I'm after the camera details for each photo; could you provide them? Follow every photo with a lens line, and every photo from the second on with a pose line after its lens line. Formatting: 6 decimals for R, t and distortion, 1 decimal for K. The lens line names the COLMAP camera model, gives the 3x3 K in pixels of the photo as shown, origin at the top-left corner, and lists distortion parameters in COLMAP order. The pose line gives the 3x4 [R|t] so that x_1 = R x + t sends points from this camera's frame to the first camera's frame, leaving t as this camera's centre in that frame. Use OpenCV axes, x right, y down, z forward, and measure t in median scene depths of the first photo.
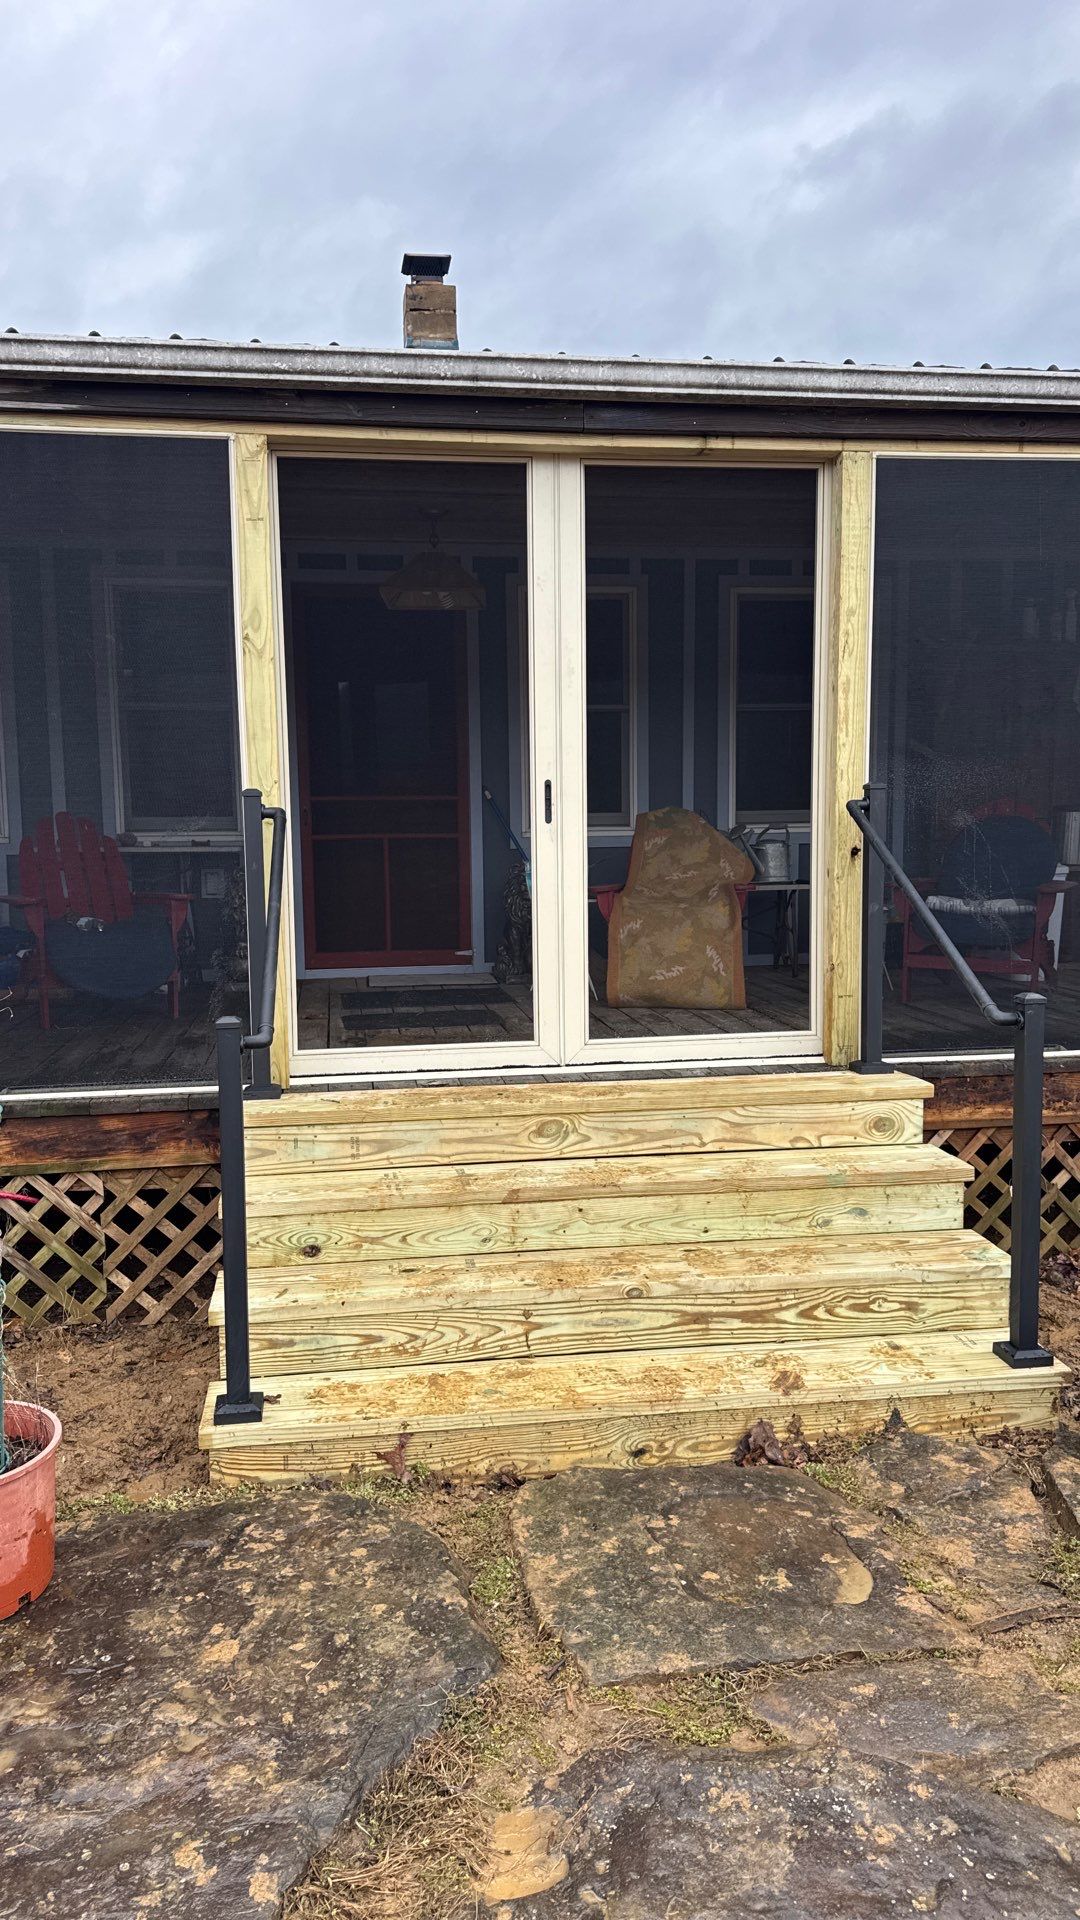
lens RADIAL K [[1332.6, 0, 534.3], [0, 1332.6, 957.0], [0, 0, 1]] dist [0.049895, -0.059938]
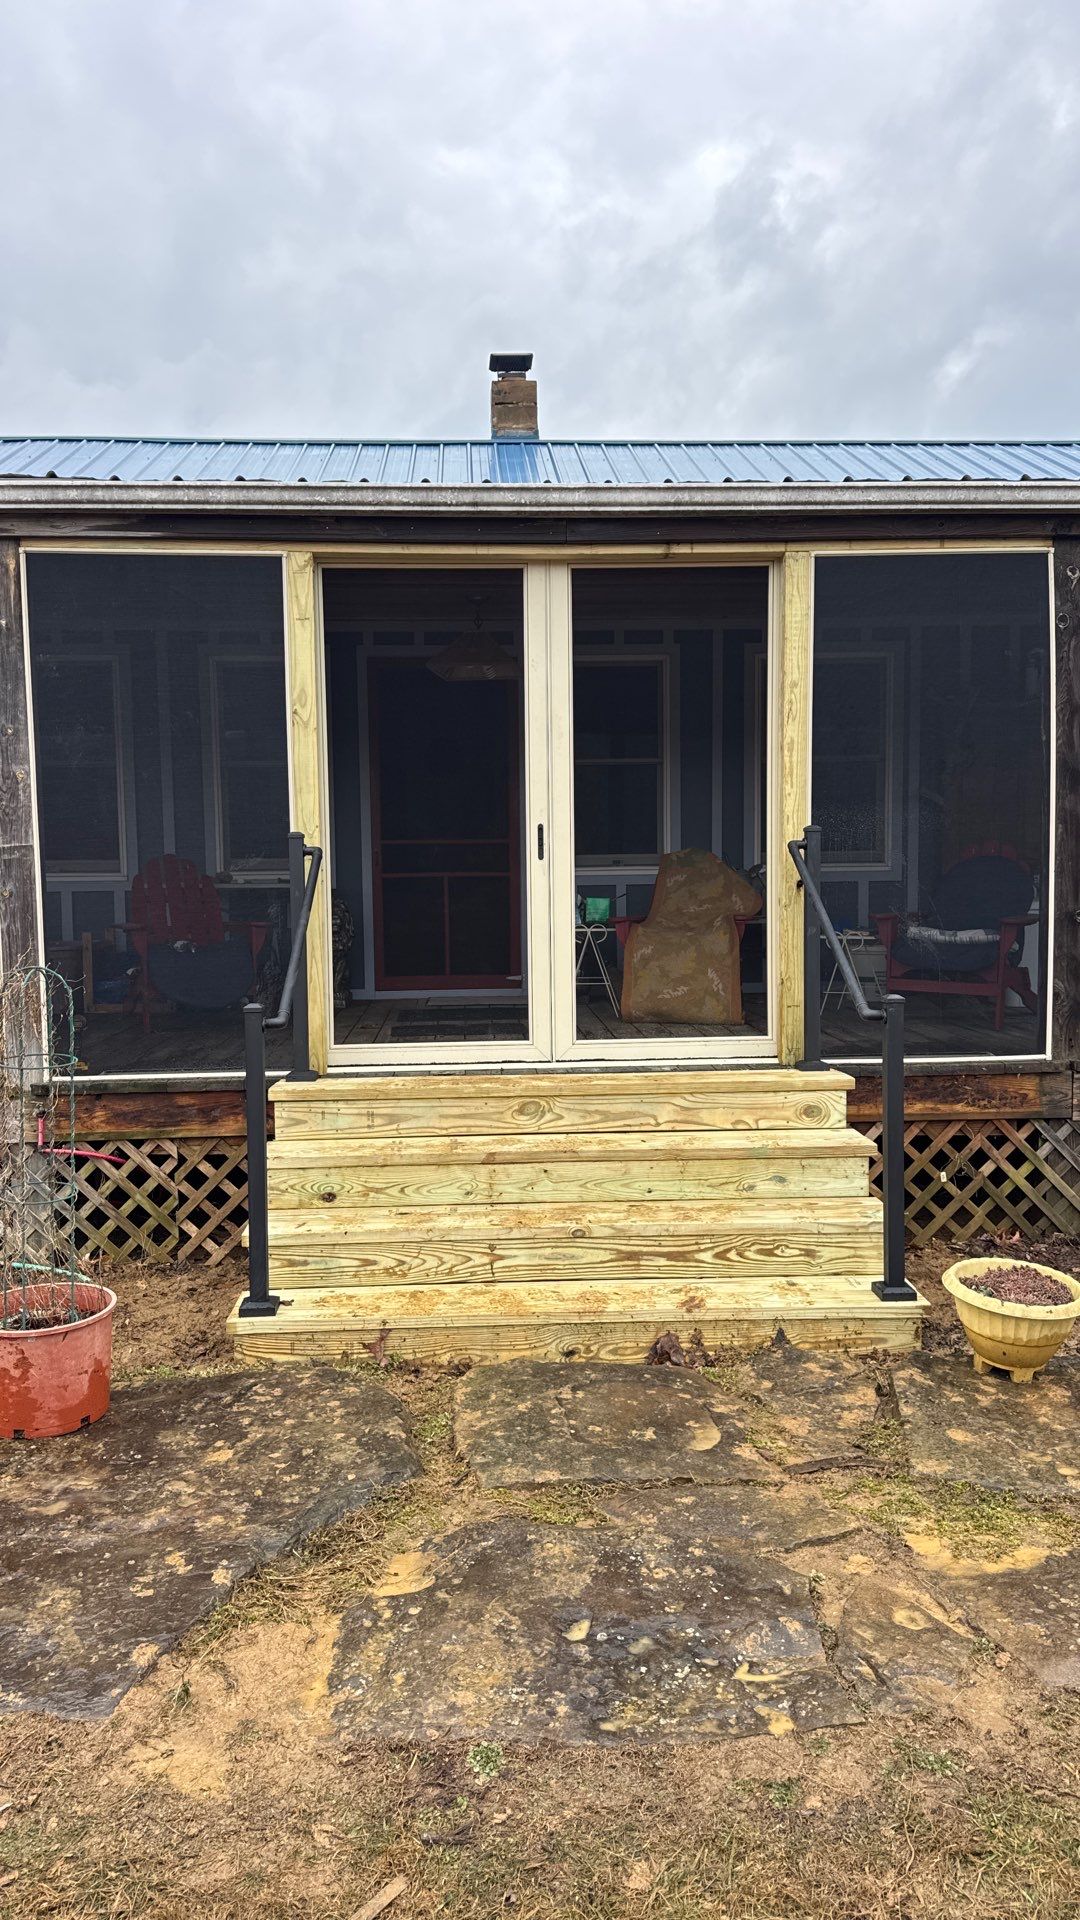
lens RADIAL K [[1317.8, 0, 540.0], [0, 1317.8, 960.0], [0, 0, 1]] dist [0.087765, -0.106478]
pose [[0.995706, 0.006309, -0.092354, 0.131327], [-0.009197, 0.999481, -0.030878, 0.029796], [0.092111, 0.031595, 0.995247, -0.209282]]
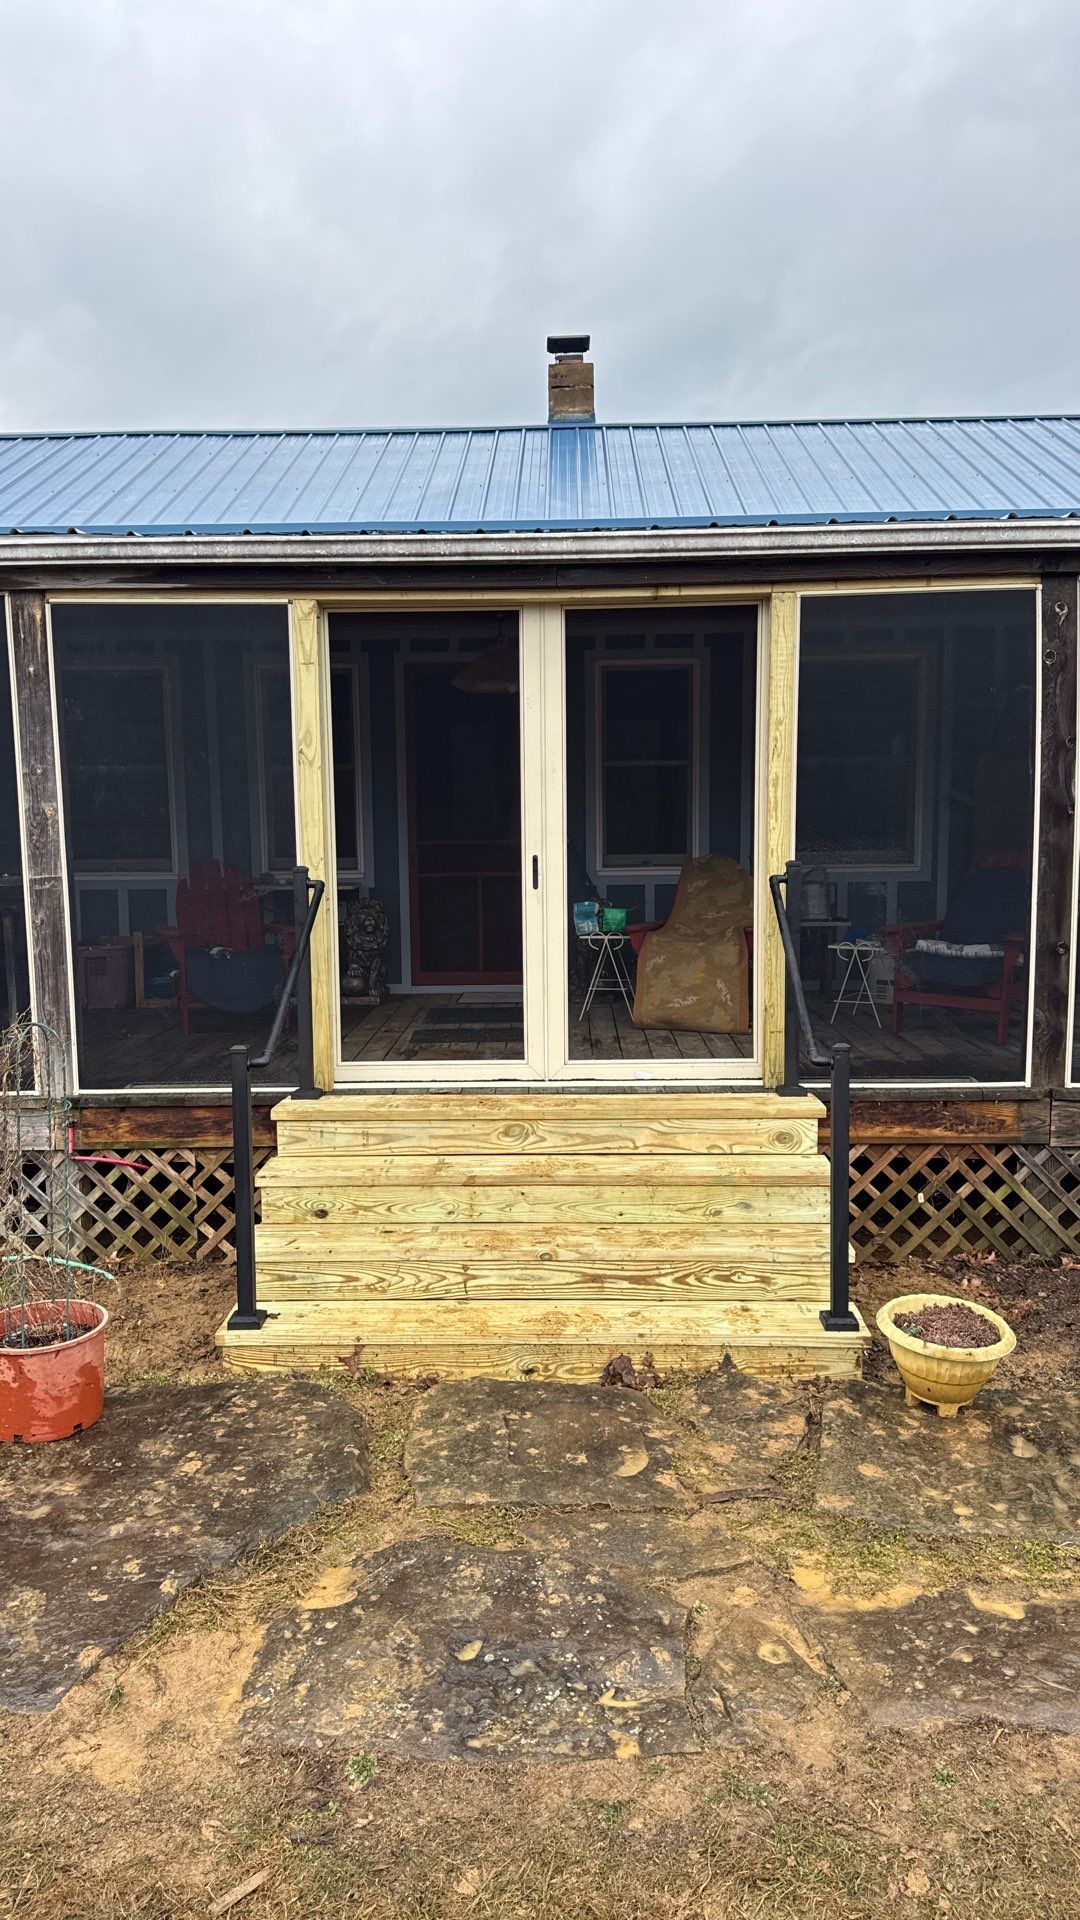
lens RADIAL K [[1317.8, 0, 540.0], [0, 1317.8, 960.0], [0, 0, 1]] dist [0.087765, -0.106478]
pose [[0.985990, 0.019804, -0.165624, 0.244545], [-0.018141, 0.999769, 0.011549, -0.052406], [0.165814, -0.008382, 0.986121, -0.262683]]
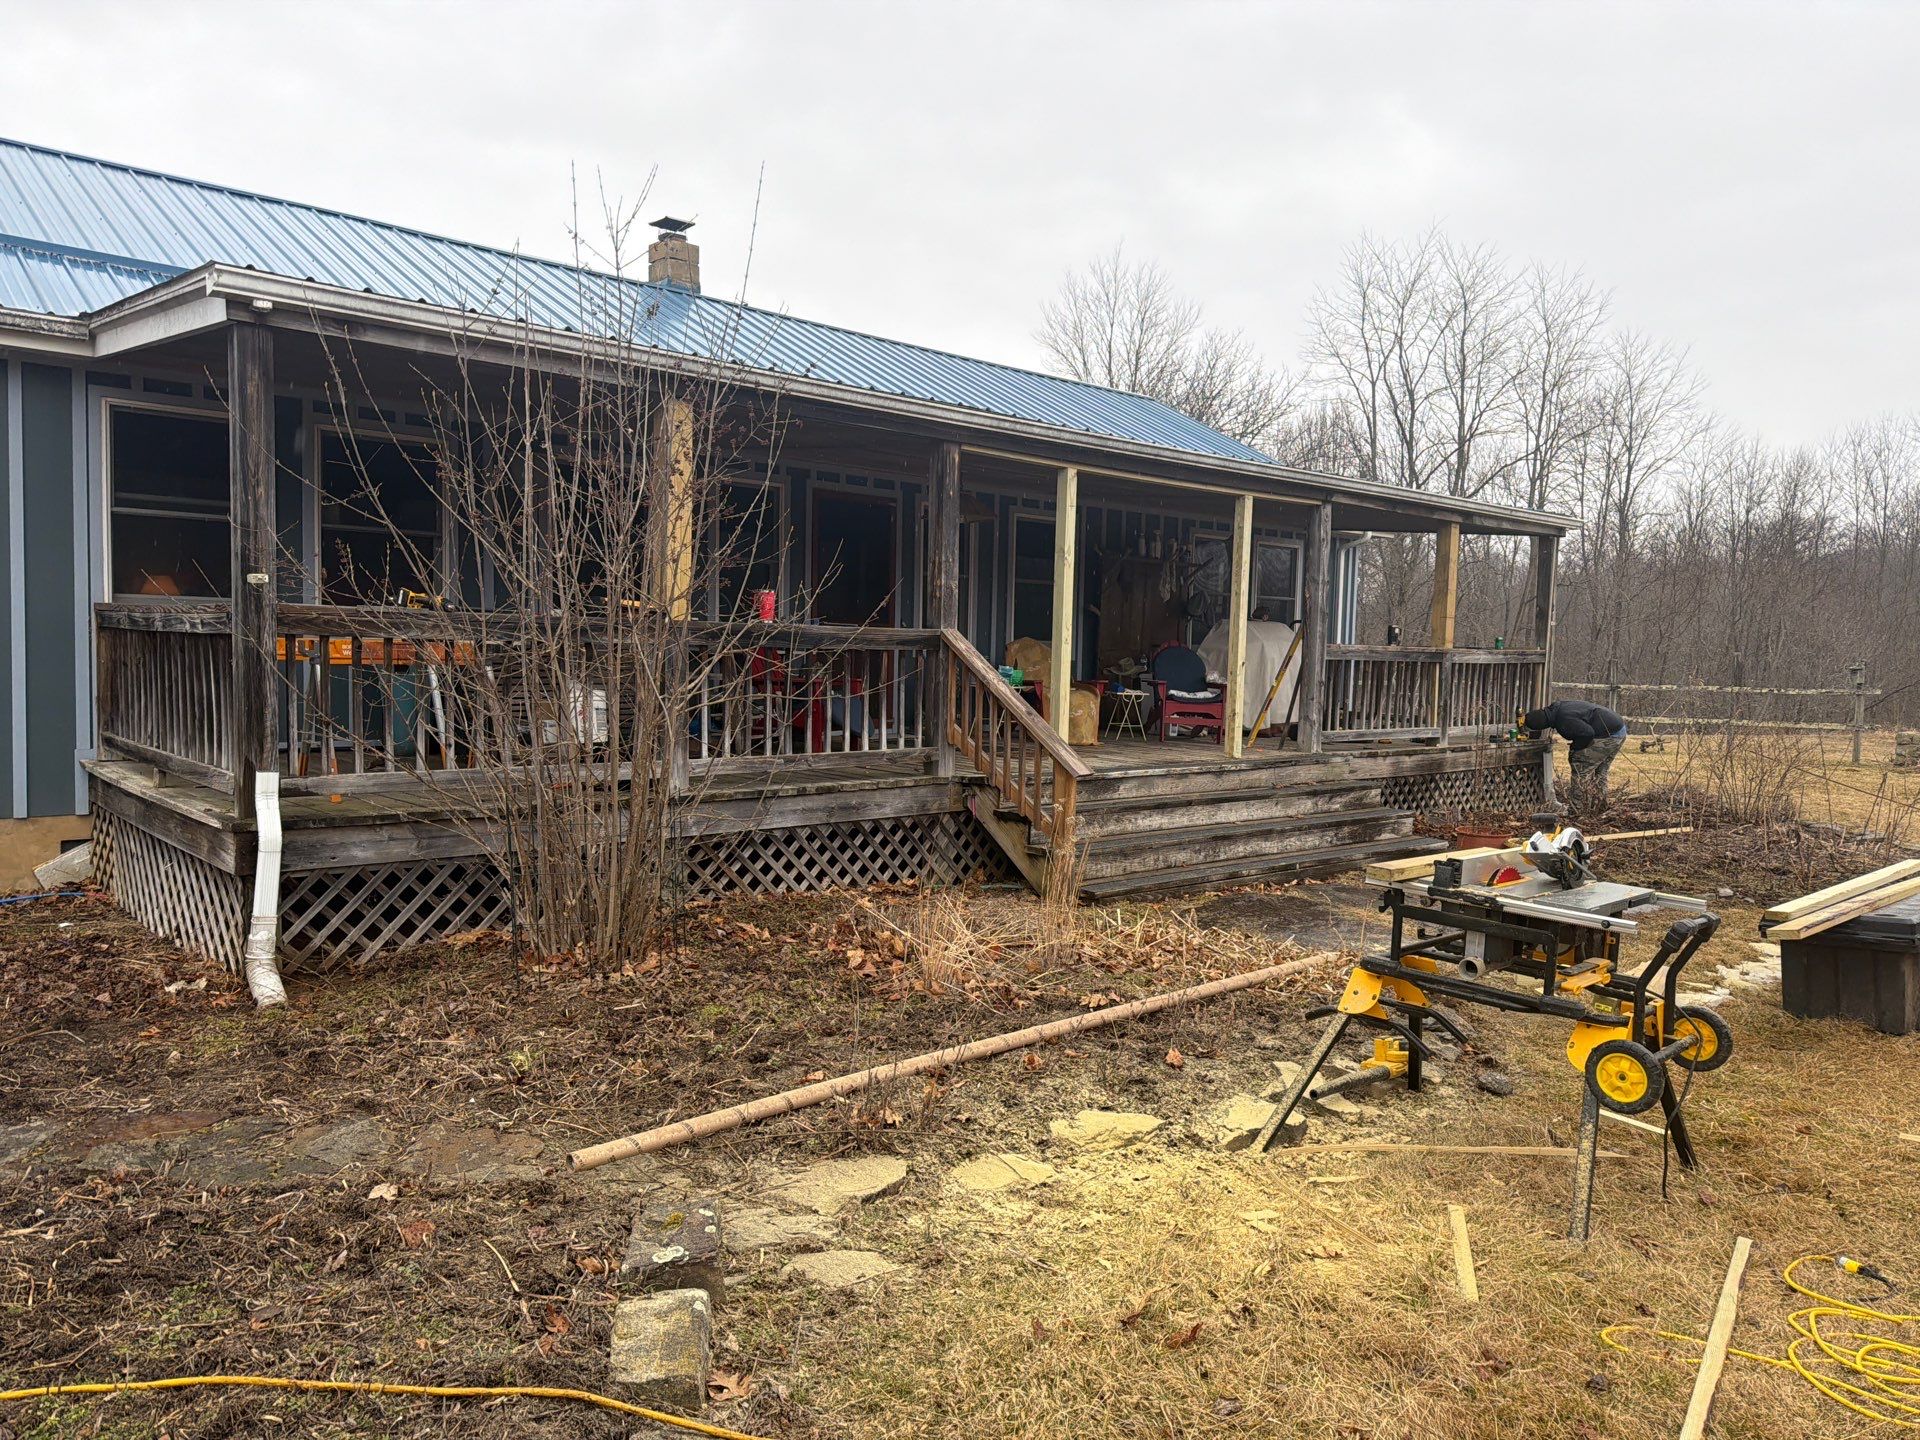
lens RADIAL K [[1305.7, 0, 960.0], [0, 1305.7, 720.0], [0, 0, 1]] dist [0.084866, 0.000183]
pose [[0.834471, 0.003179, 0.551043, -1.564843], [0.020488, 0.999113, -0.036789, 0.101580], [-0.550671, 0.041989, 0.833666, -0.680331]]
